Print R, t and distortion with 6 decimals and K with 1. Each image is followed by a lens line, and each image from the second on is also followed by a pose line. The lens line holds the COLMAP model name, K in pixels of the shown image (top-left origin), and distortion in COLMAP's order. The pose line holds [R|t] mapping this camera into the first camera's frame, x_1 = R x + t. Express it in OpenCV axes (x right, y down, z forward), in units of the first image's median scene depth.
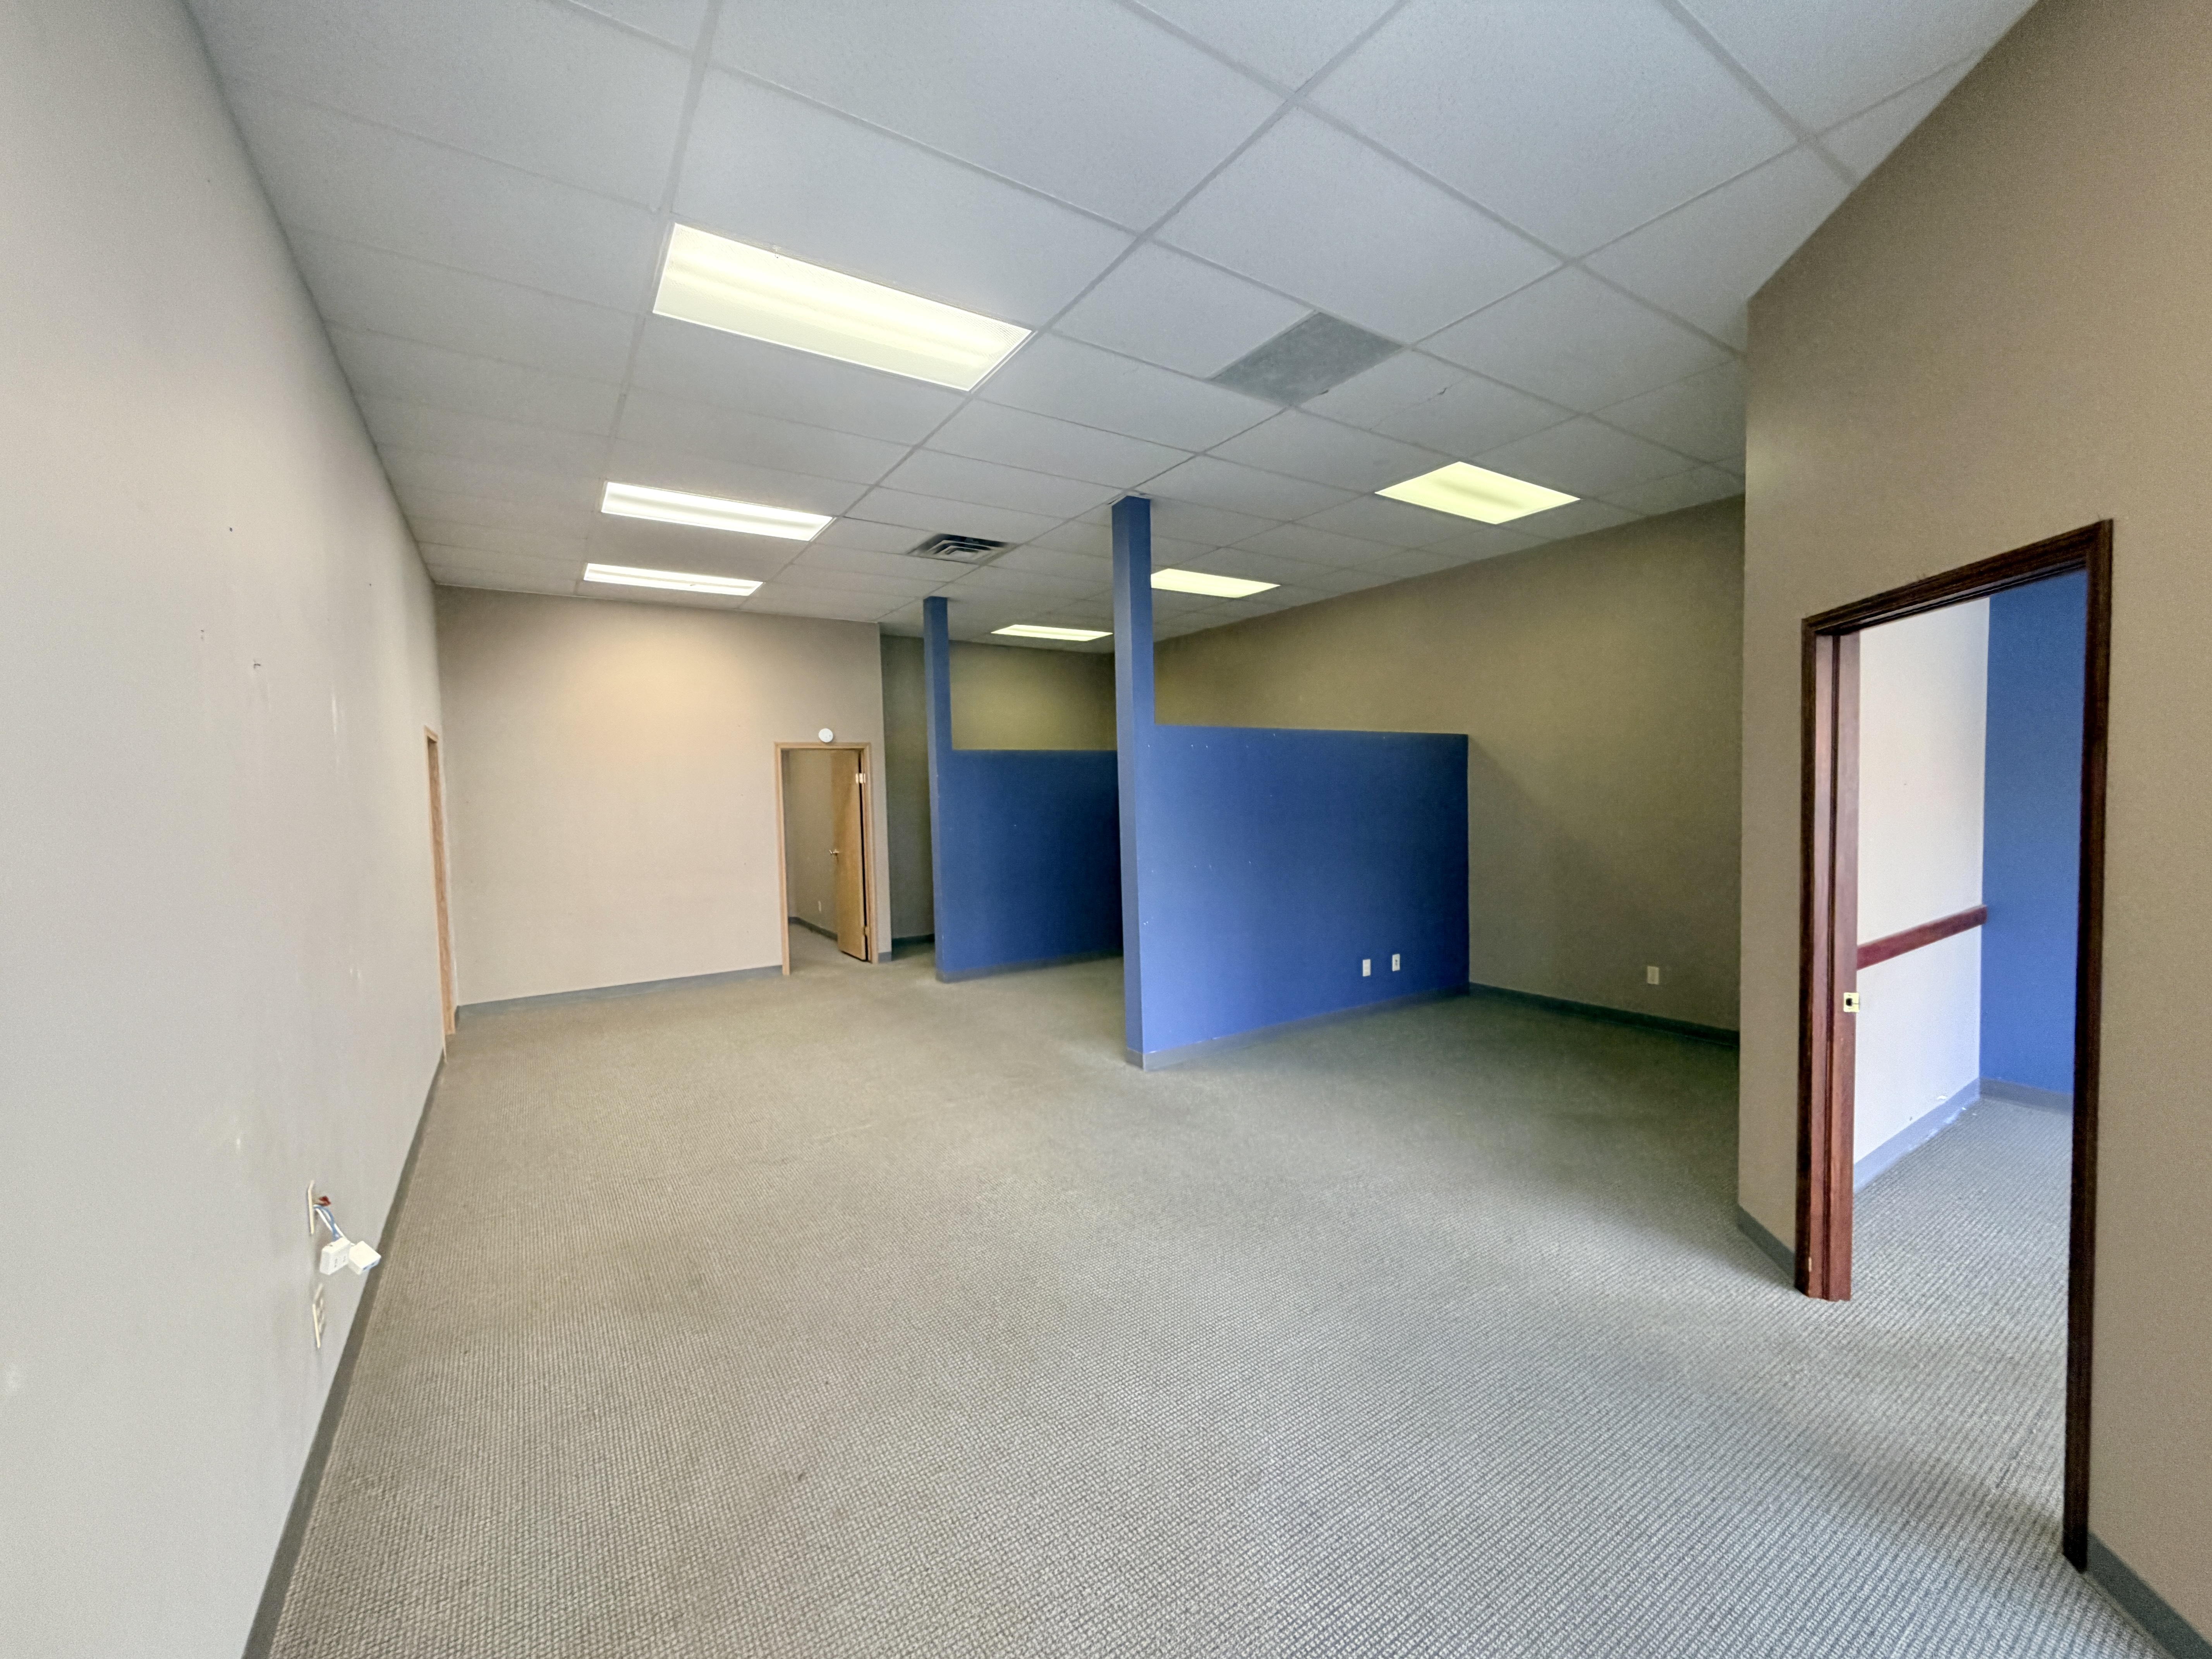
lens RADIAL K [[877.7, 0, 1100.7], [0, 877.7, 827.1], [0, 0, 1]] dist [-0.000199, 0.000038]
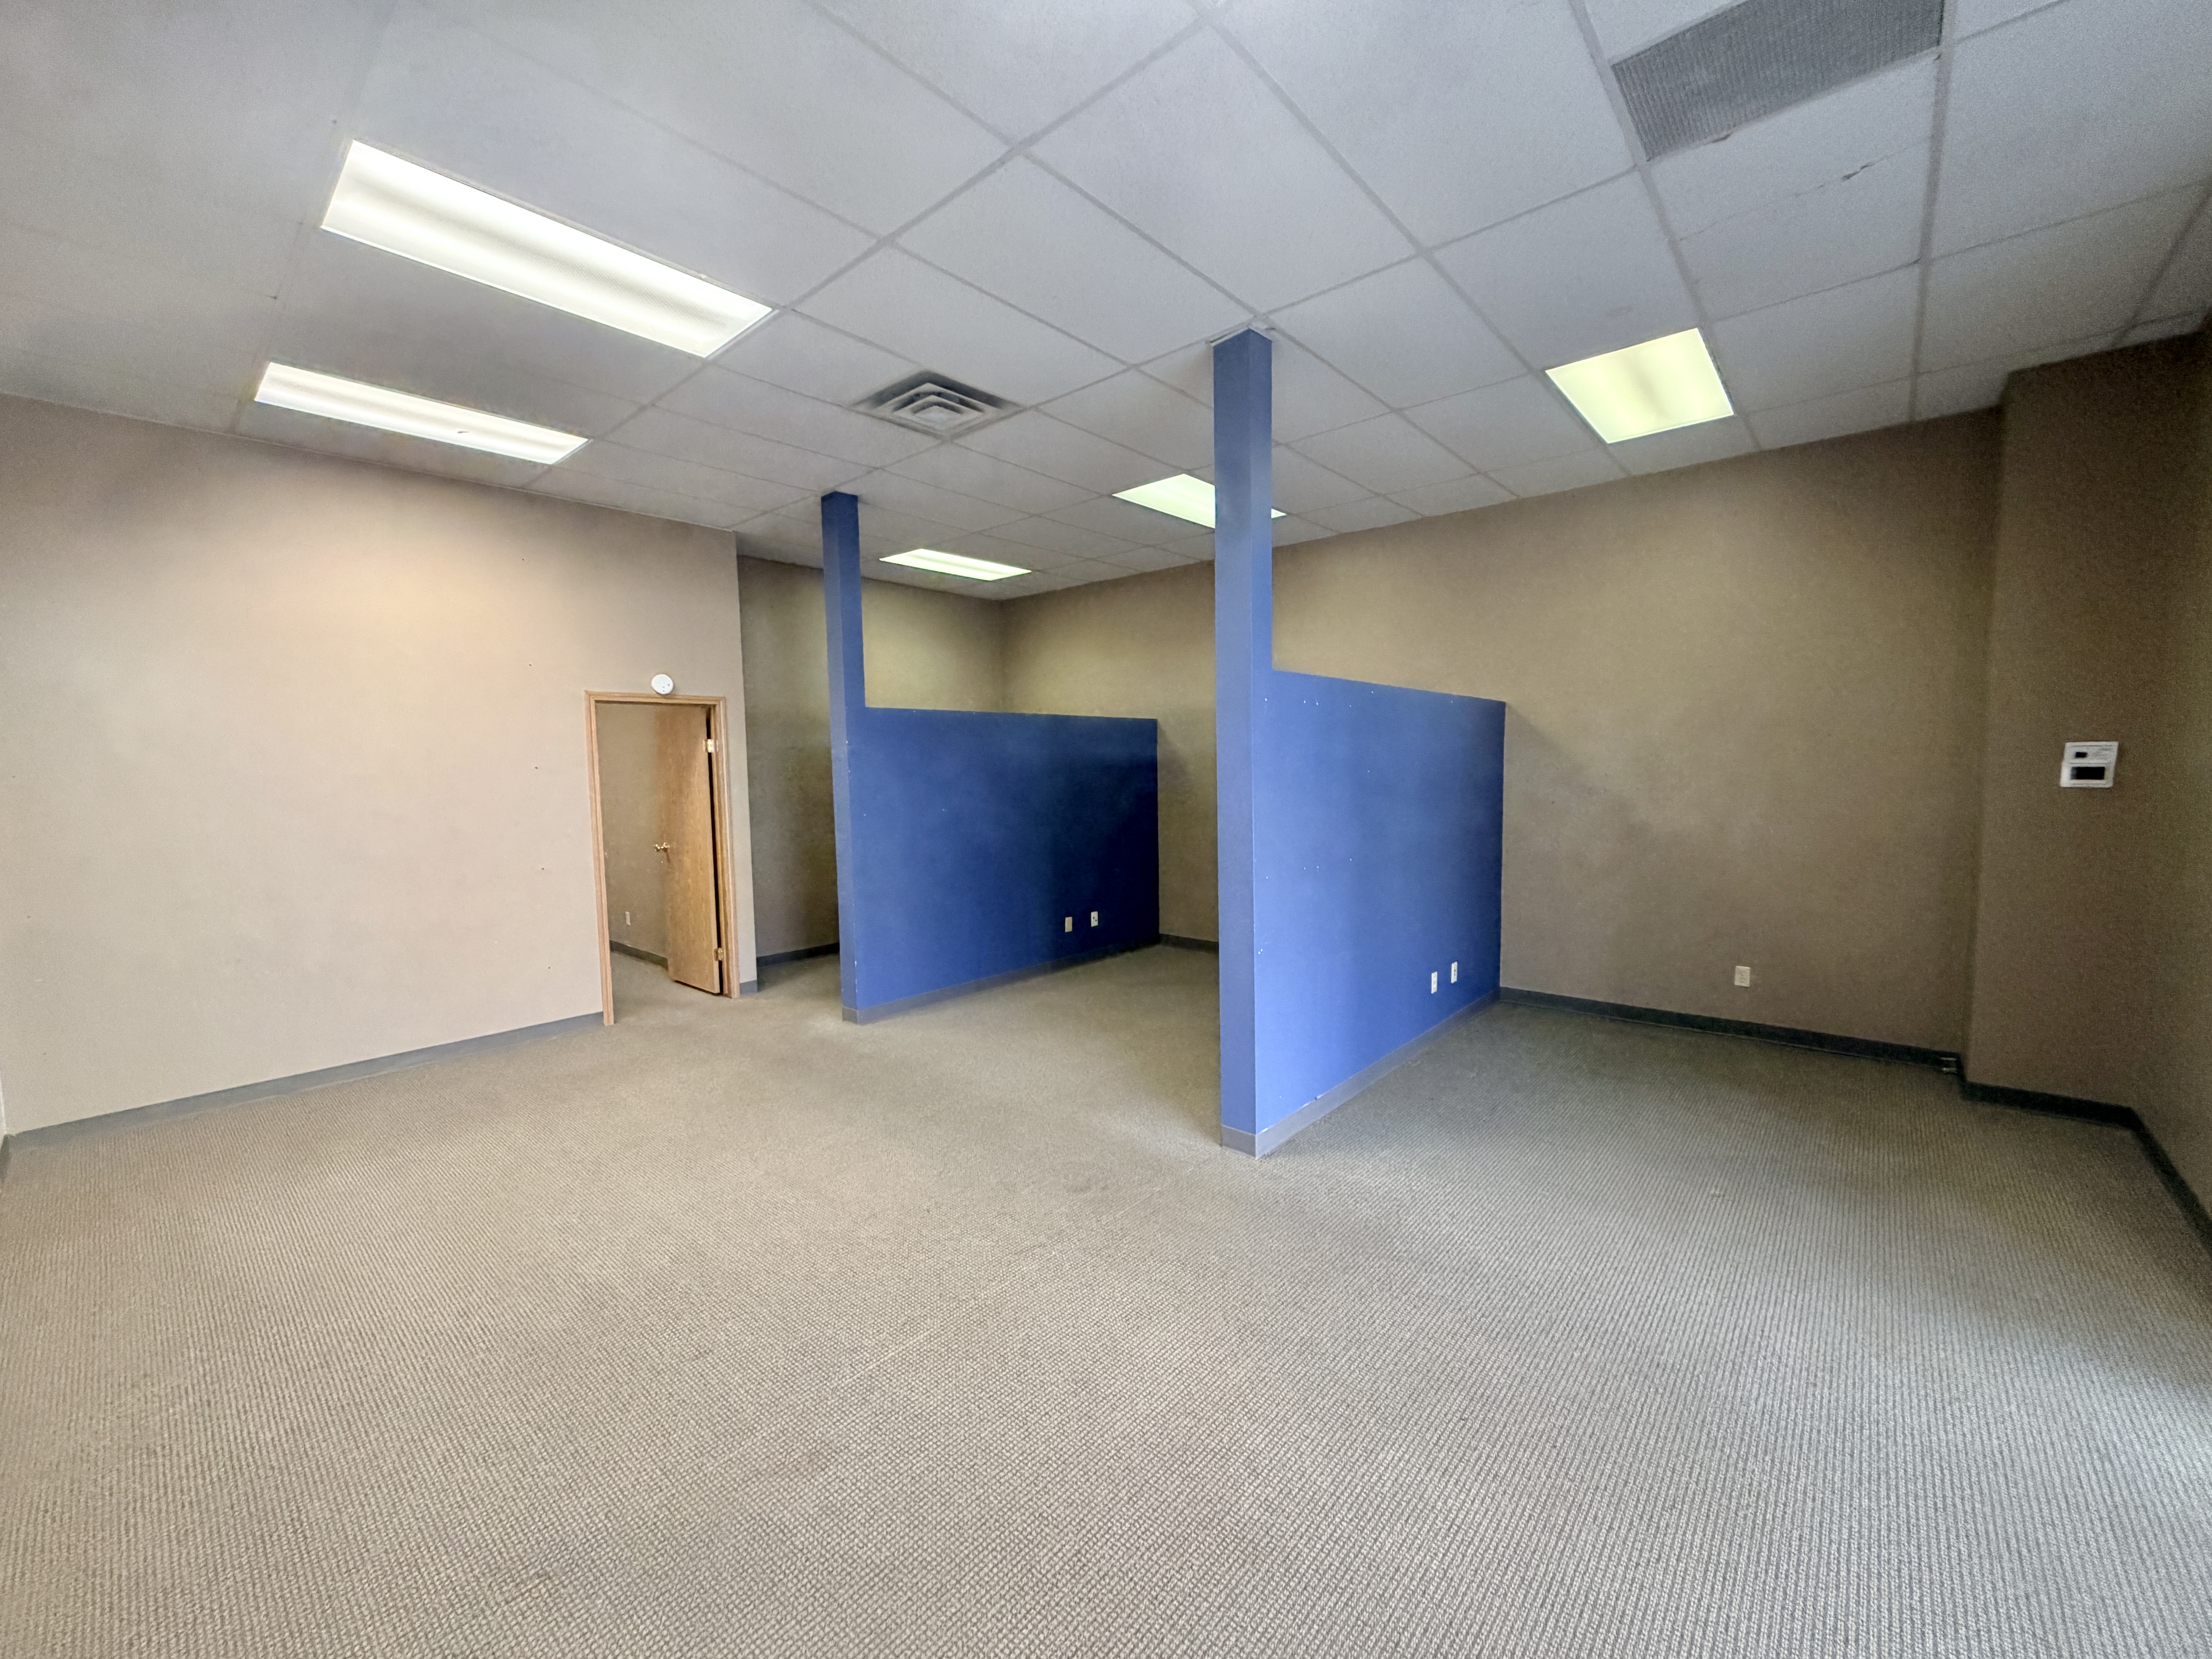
lens RADIAL K [[877.7, 0, 1100.7], [0, 877.7, 827.1], [0, 0, 1]] dist [-0.000199, 0.000038]
pose [[0.965284, -0.011528, 0.260947, -0.203995], [0.005219, 0.999677, 0.024858, -0.006451], [-0.261149, -0.022634, 0.965033, 0.283897]]
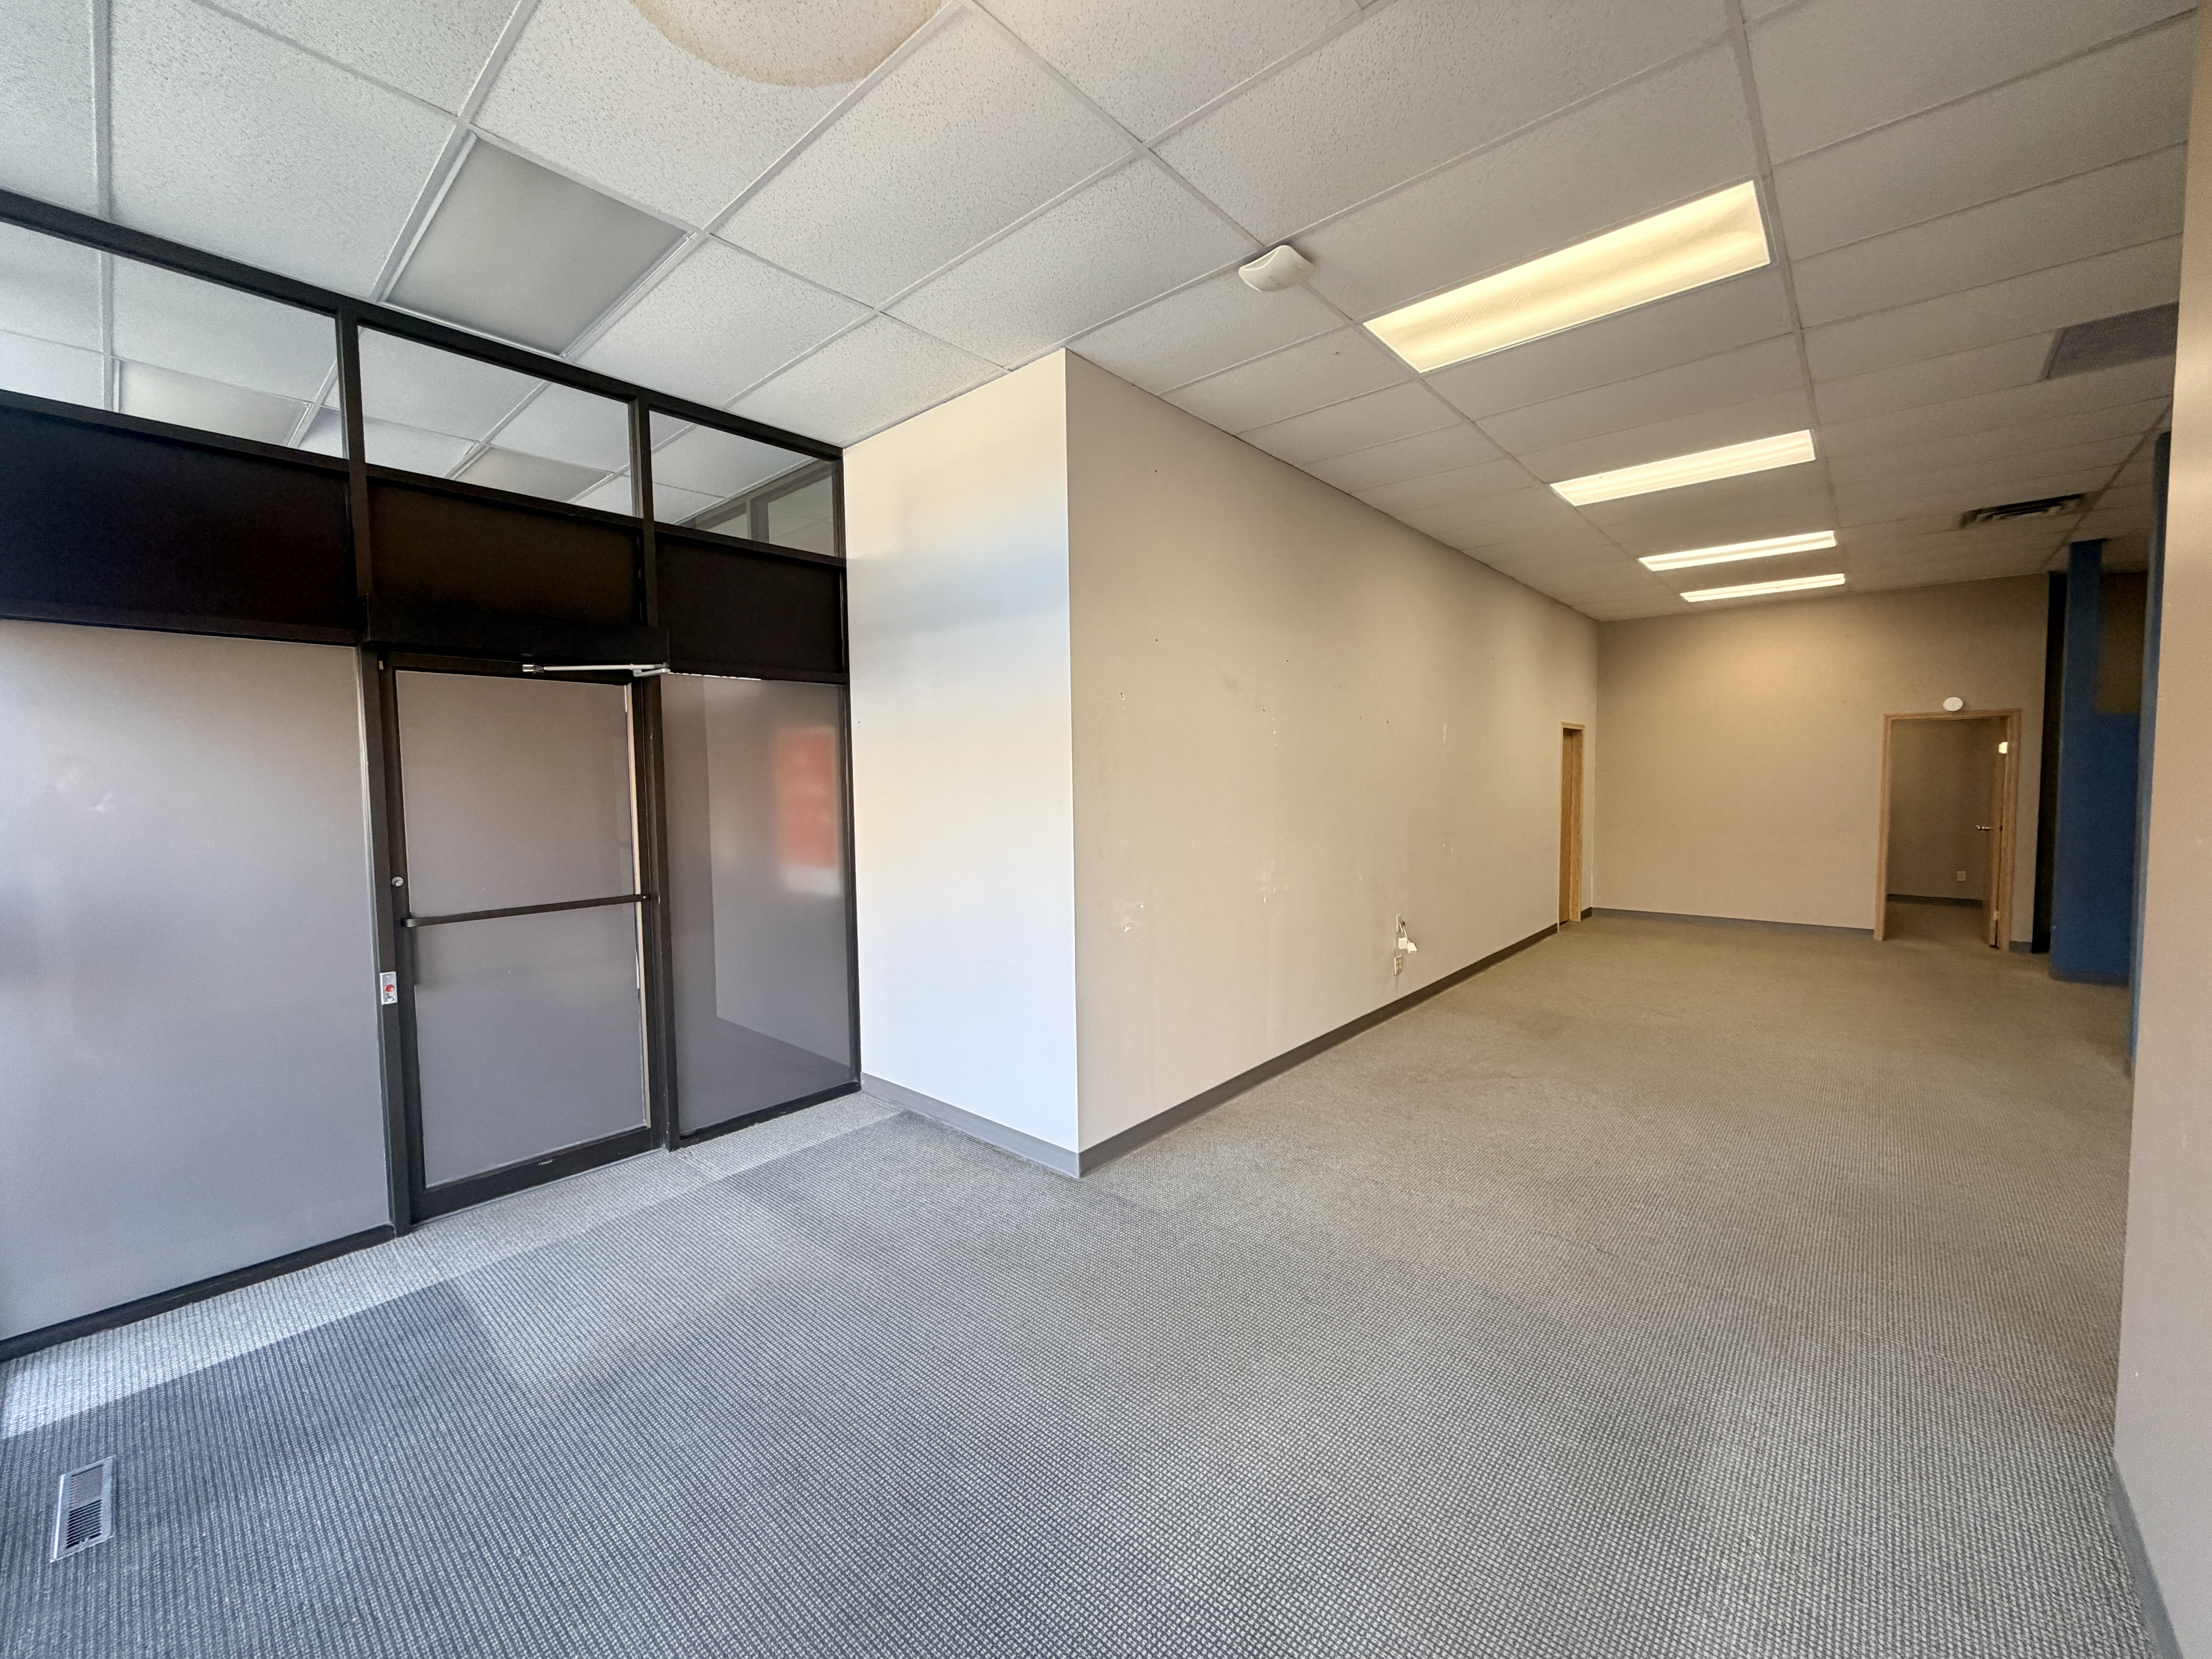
lens RADIAL K [[873.7, 0, 1100.8], [0, 873.7, 829.8], [0, 0, 1]] dist [-0.010371, 0.005128]
pose [[0.263803, 0.079079, -0.961329, 0.478113], [-0.035703, 0.996751, 0.072195, -0.003788], [0.963916, 0.015277, 0.265770, -0.199890]]
